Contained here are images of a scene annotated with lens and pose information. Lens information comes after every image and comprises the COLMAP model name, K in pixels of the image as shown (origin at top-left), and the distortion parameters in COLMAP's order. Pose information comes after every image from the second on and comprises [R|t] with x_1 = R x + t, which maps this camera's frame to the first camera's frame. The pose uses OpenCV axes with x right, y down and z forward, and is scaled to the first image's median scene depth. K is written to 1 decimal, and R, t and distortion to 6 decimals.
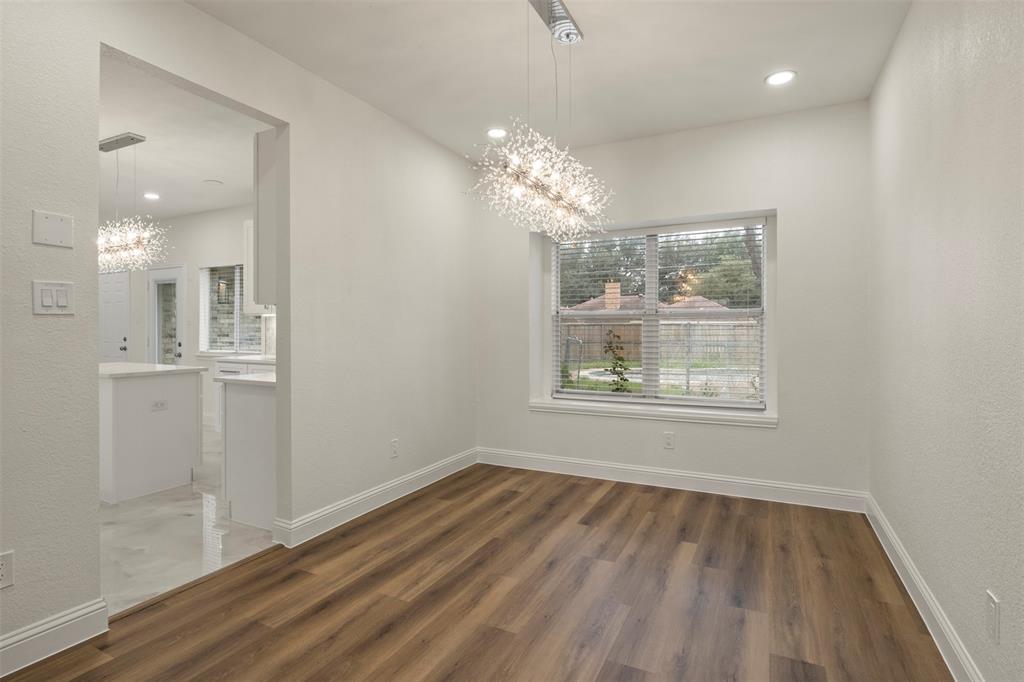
lens RADIAL K [[509.9, 0, 513.6], [0, 509.9, 329.2], [0, 0, 1]] dist [-0.016057, -0.002596]
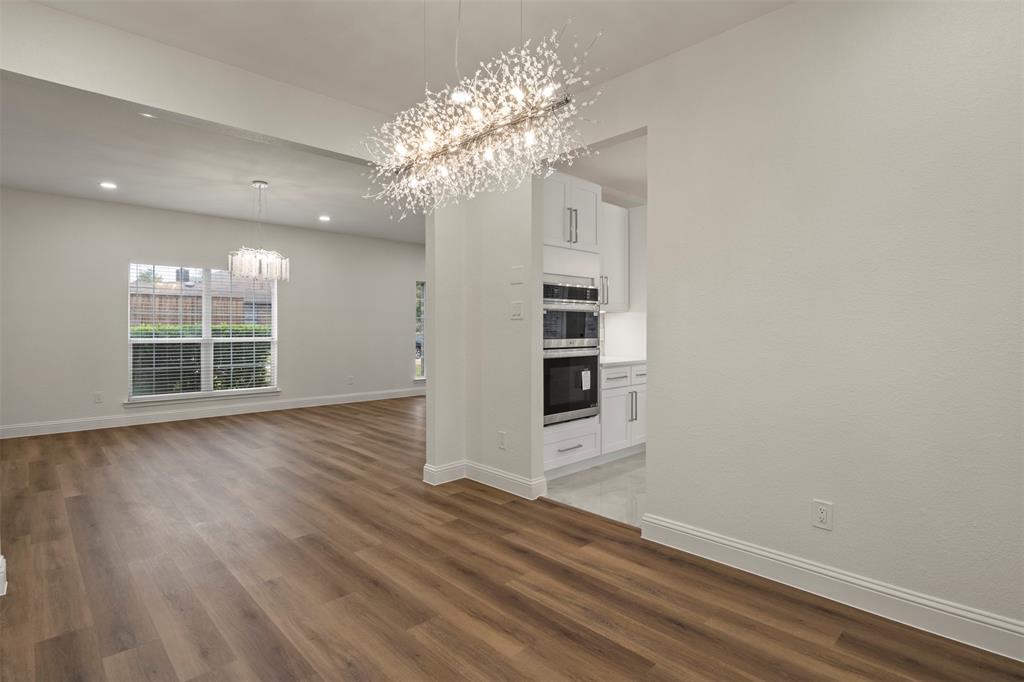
lens RADIAL K [[509.9, 0, 513.6], [0, 509.9, 329.2], [0, 0, 1]] dist [-0.016057, -0.002596]
pose [[-0.334922, 0.000255, -0.942246, 0.721712], [-0.001629, 0.999998, 0.000850, 0.005844], [0.942245, 0.001820, -0.334921, 1.263641]]
